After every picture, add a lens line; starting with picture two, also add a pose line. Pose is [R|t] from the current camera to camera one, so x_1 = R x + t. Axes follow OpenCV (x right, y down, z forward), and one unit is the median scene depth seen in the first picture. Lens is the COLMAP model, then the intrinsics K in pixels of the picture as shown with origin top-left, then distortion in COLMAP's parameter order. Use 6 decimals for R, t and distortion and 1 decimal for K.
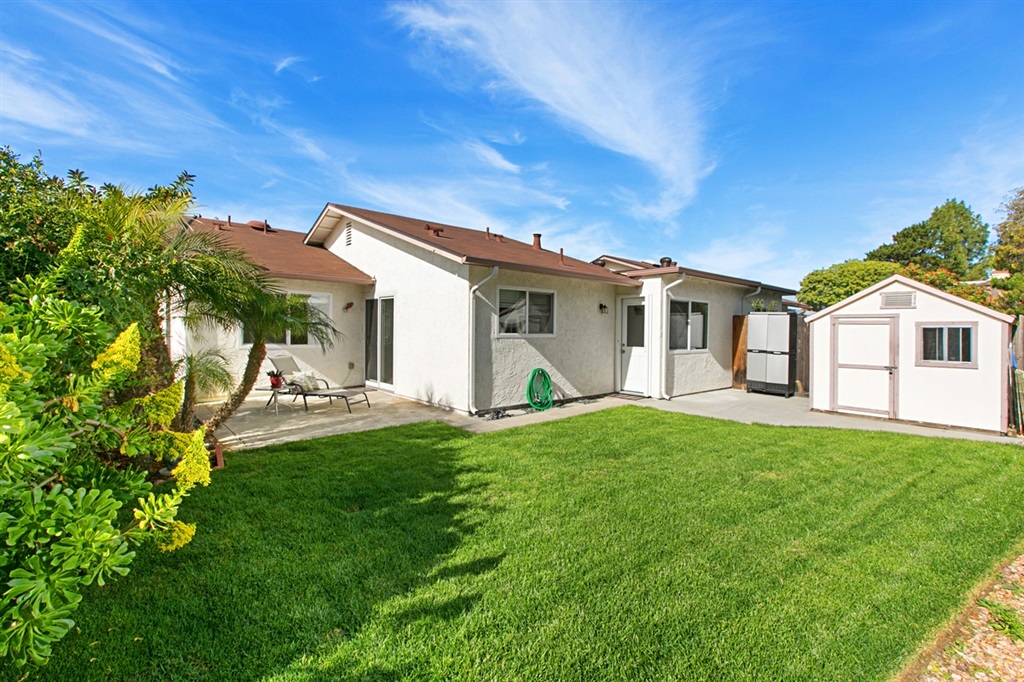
lens RADIAL K [[451.8, 0, 512.0], [0, 451.8, 341.0], [0, 0, 1]] dist [0.001008, -0.000190]
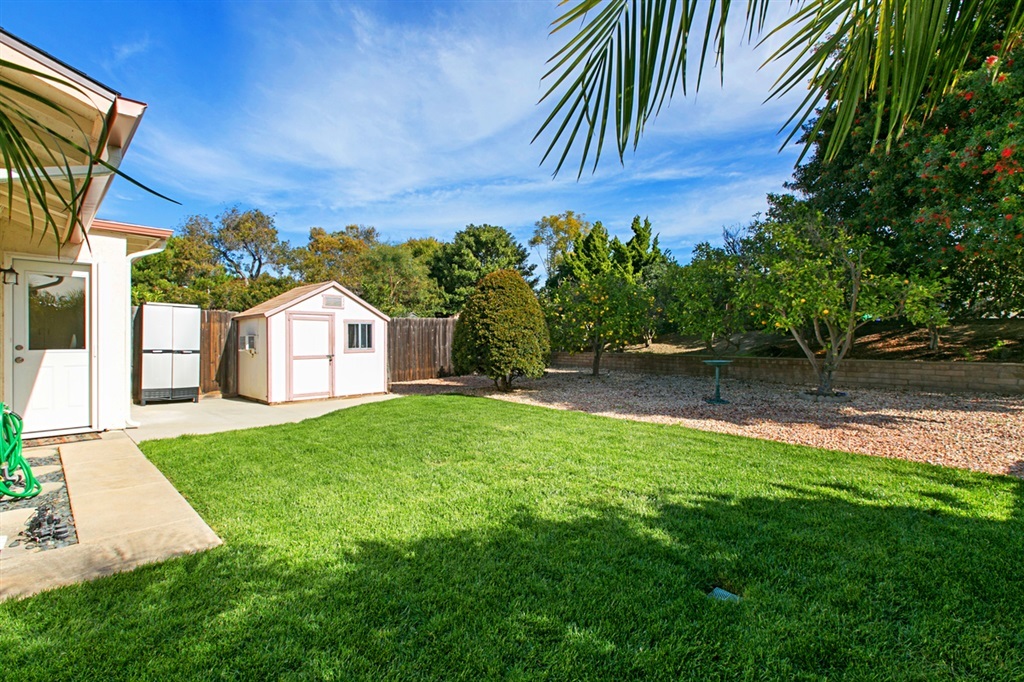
lens RADIAL K [[451.8, 0, 512.0], [0, 451.8, 341.0], [0, 0, 1]] dist [0.001008, -0.000190]
pose [[-0.052188, -0.017036, 0.998492, -0.417302], [0.027239, 0.999458, 0.018476, 0.009073], [-0.998266, 0.028162, -0.051695, 0.575487]]
